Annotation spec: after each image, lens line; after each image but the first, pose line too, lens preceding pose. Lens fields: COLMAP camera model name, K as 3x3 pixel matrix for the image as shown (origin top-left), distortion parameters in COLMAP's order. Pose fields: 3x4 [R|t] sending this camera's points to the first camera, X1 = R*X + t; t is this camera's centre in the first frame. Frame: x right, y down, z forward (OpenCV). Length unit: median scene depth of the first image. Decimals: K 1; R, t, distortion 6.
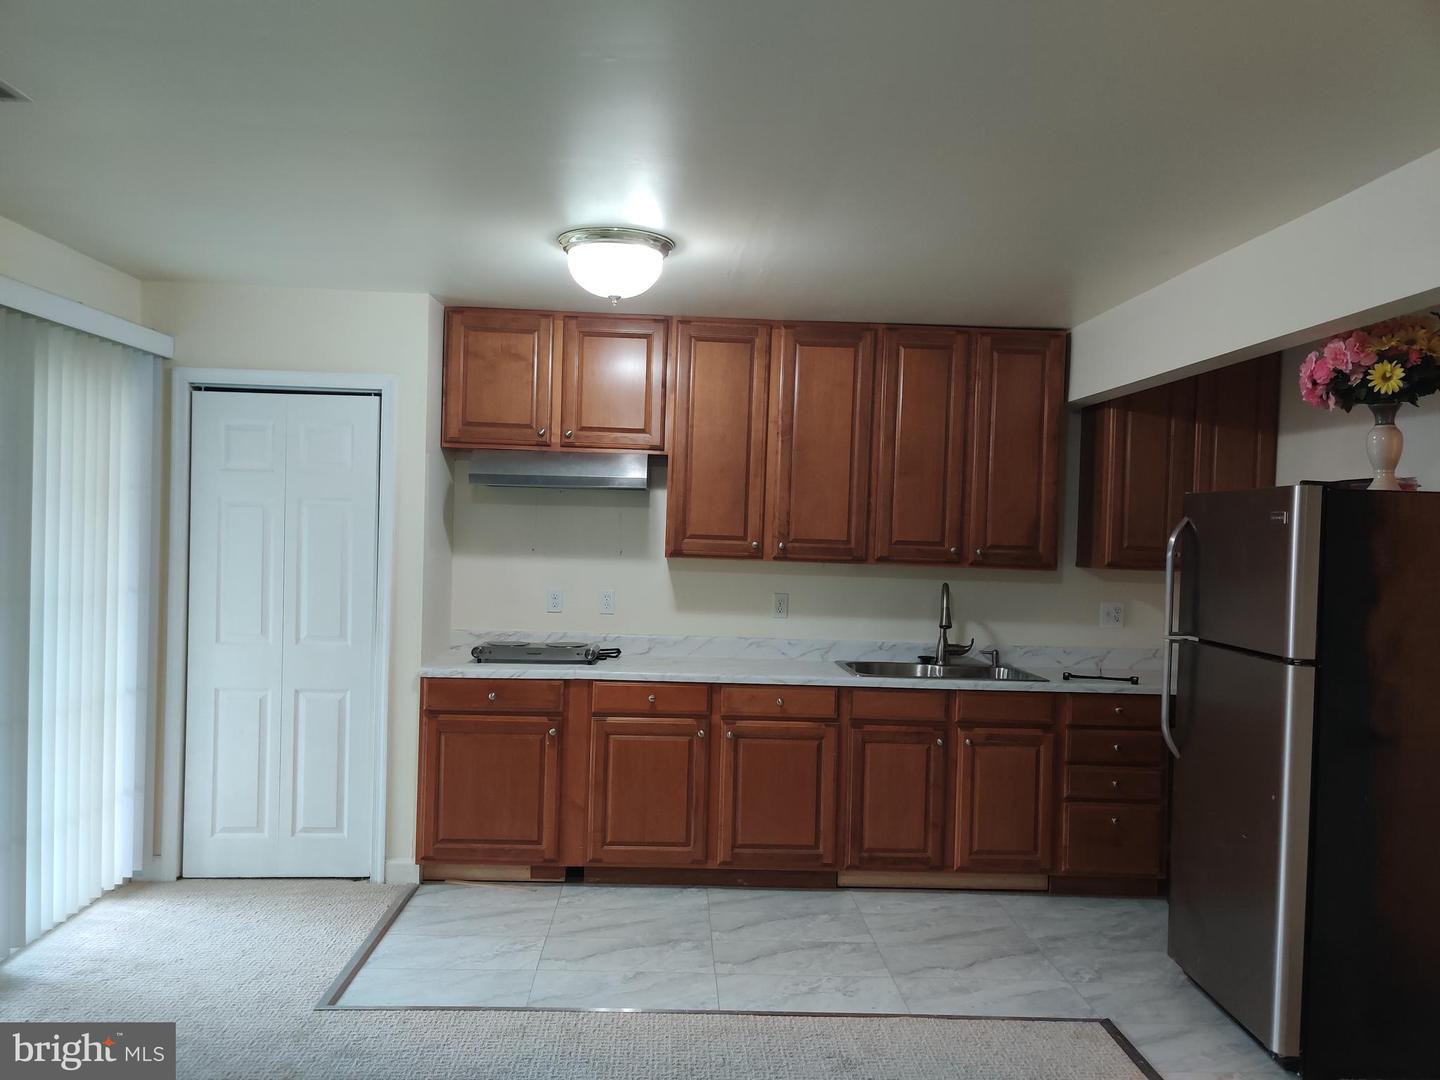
lens RADIAL K [[1064.4, 0, 720.0], [0, 1064.4, 540.0], [0, 0, 1]] dist [0.002713, 0.000414]
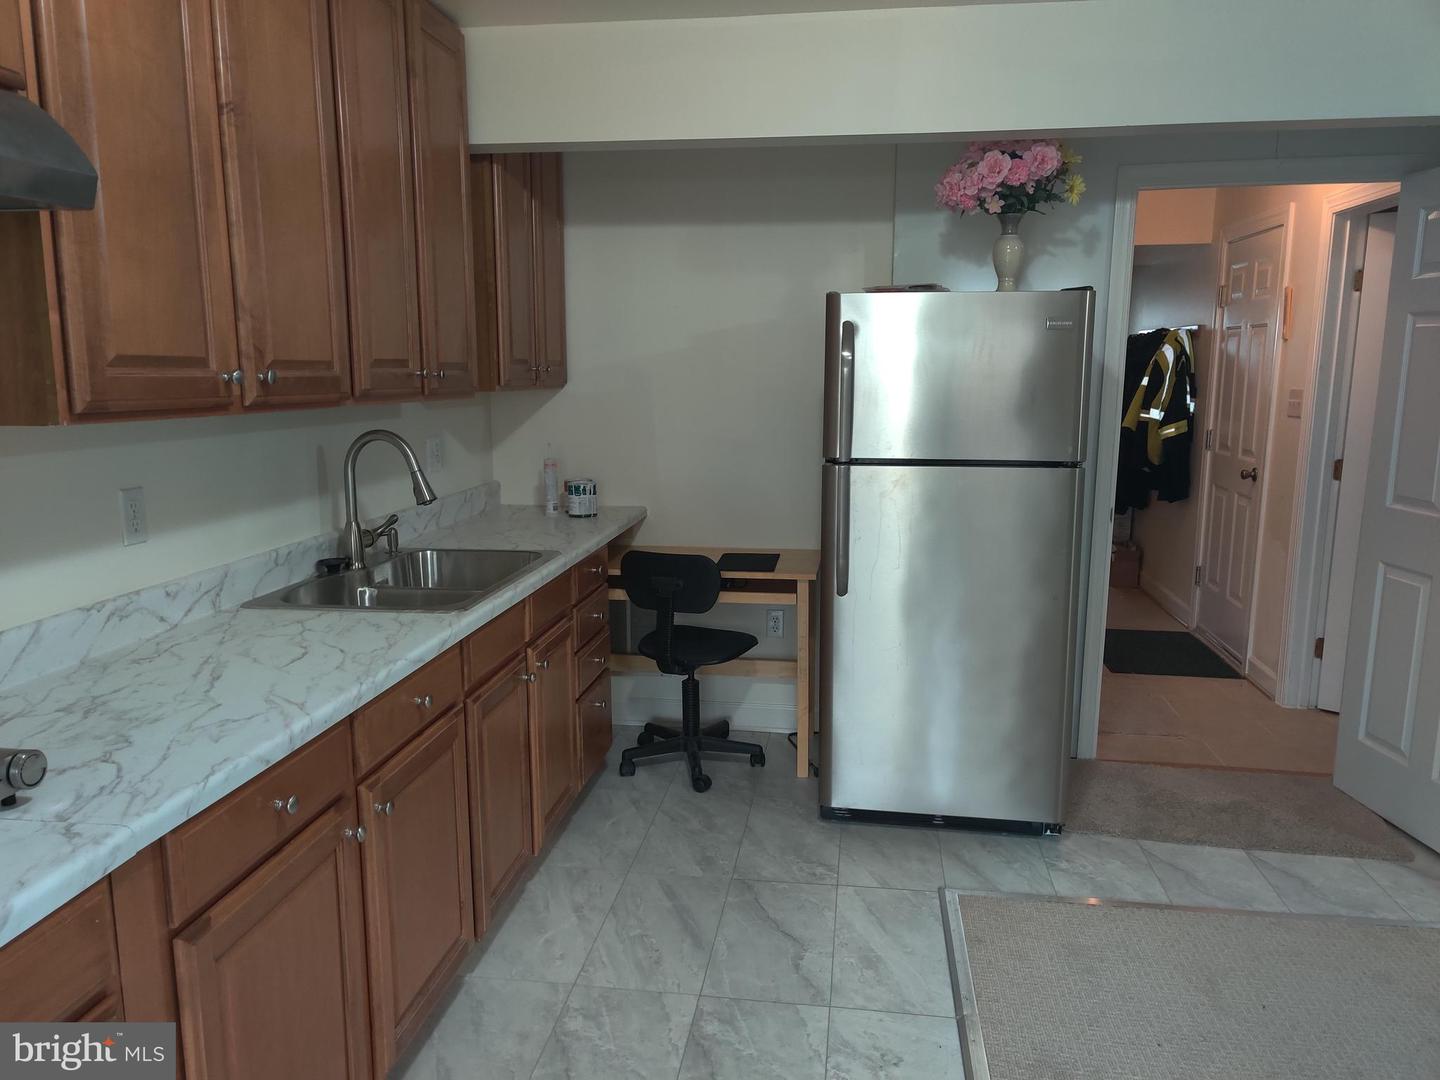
lens RADIAL K [[1060.0, 0, 730.3], [0, 1060.0, 553.0], [0, 0, 1]] dist [0.000129, 0.000776]
pose [[0.208789, -0.201828, 0.956908, -0.392280], [0.019865, 0.979146, 0.202184, -0.009202], [-0.977759, -0.023205, 0.208445, 0.829018]]
